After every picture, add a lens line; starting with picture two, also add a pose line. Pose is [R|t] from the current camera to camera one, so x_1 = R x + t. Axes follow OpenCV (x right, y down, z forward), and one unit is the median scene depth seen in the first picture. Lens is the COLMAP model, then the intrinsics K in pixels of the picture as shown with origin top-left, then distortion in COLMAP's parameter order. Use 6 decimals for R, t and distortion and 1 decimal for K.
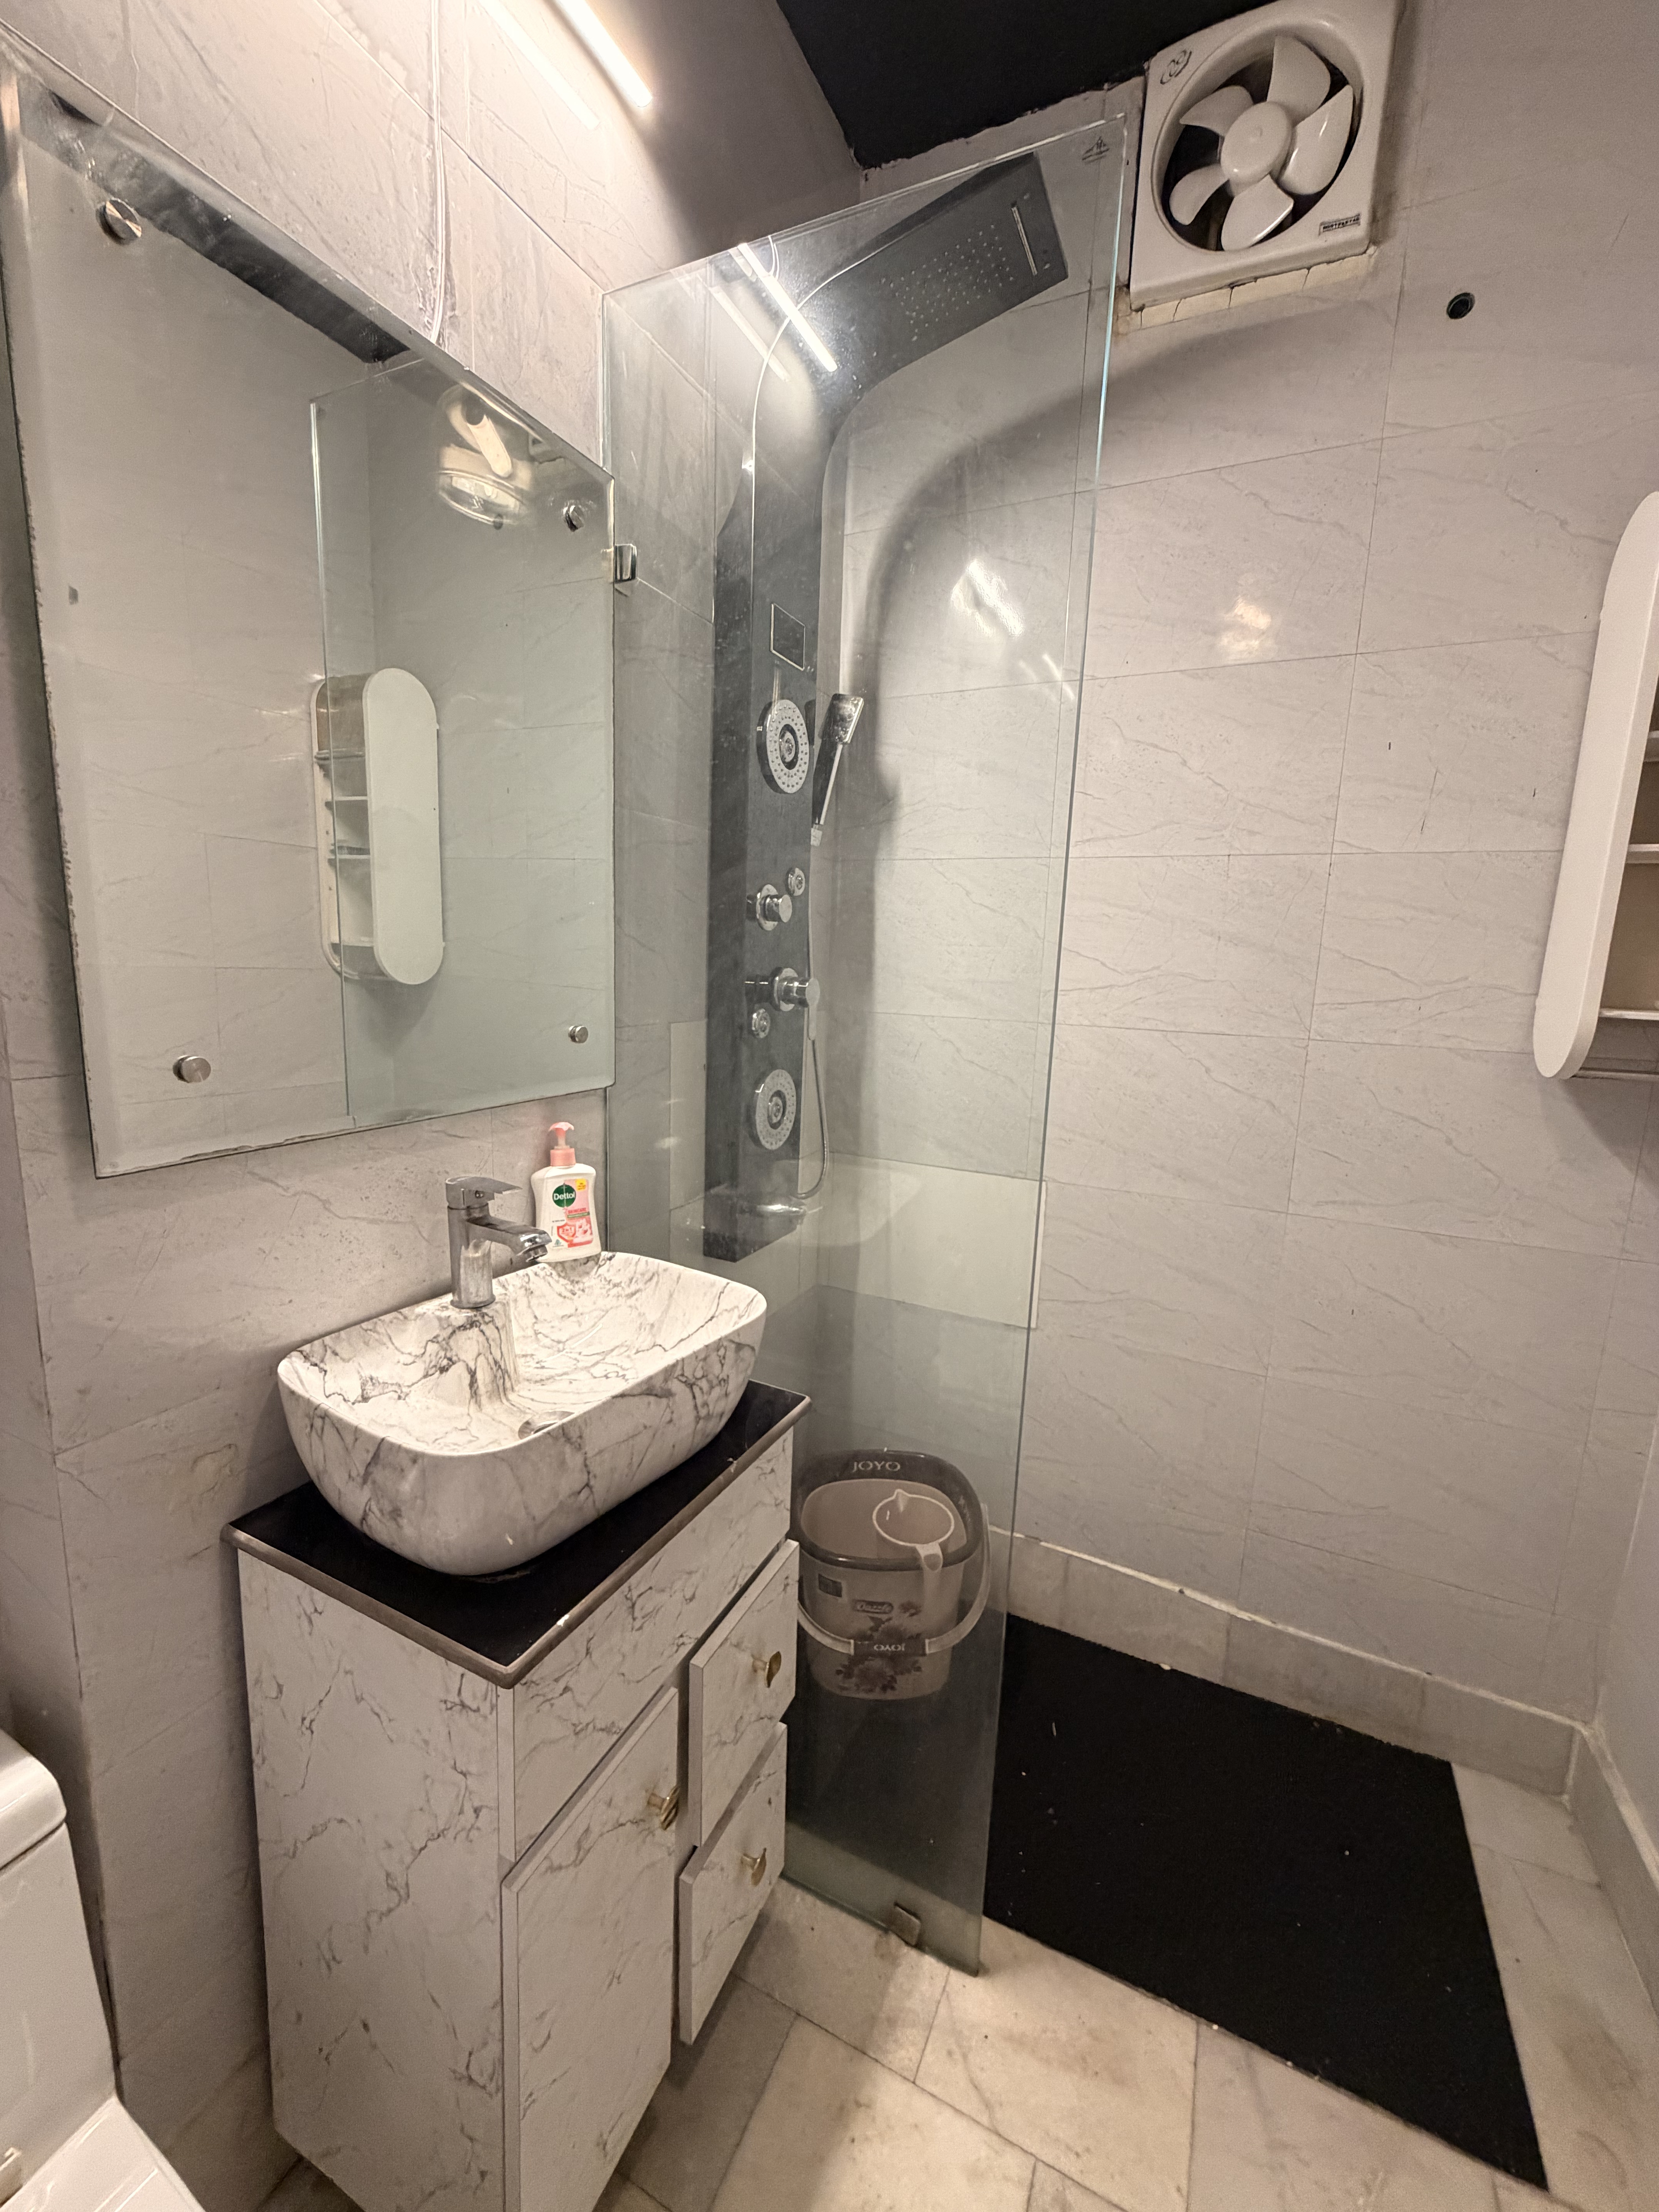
lens RADIAL K [[877.4, 0, 829.5], [0, 877.4, 1106.0], [0, 0, 1]] dist [0.000615, -0.000133]
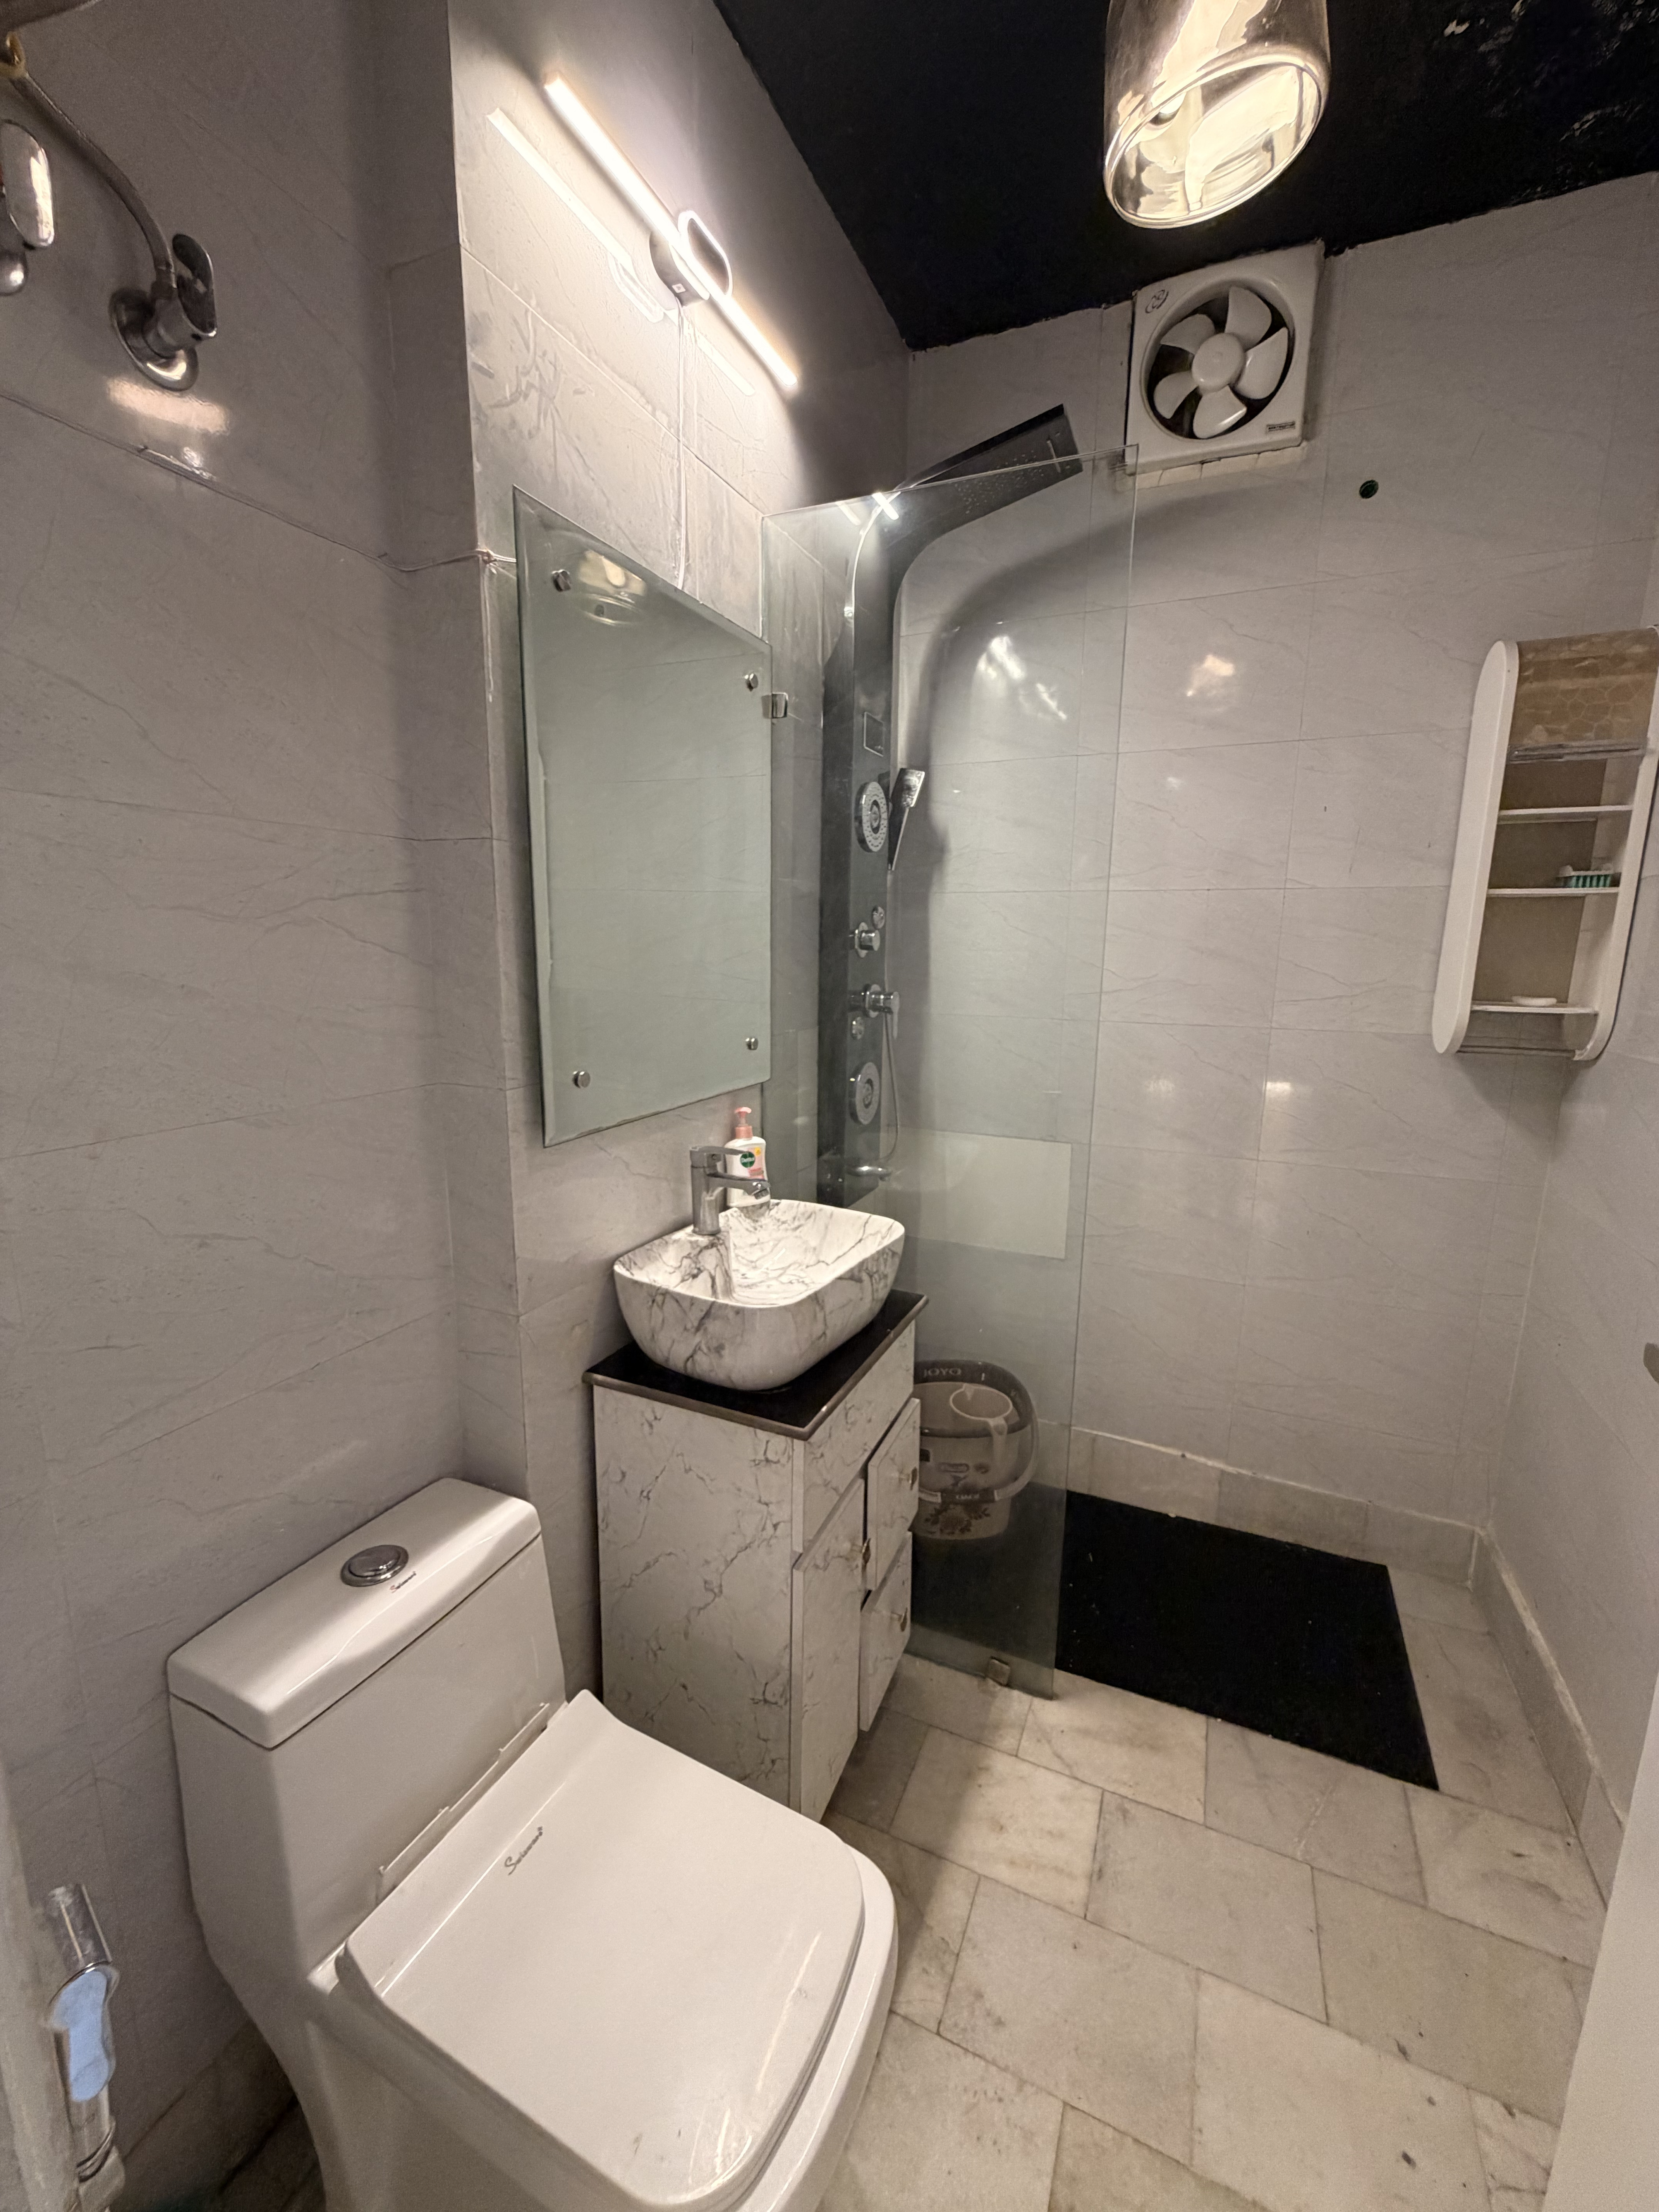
lens RADIAL K [[877.4, 0, 829.5], [0, 877.4, 1106.0], [0, 0, 1]] dist [0.000615, -0.000133]
pose [[0.999202, -0.031170, 0.024979, -0.192034], [0.030653, 0.999313, 0.020830, -0.007730], [-0.025611, -0.020047, 0.999471, -0.379276]]
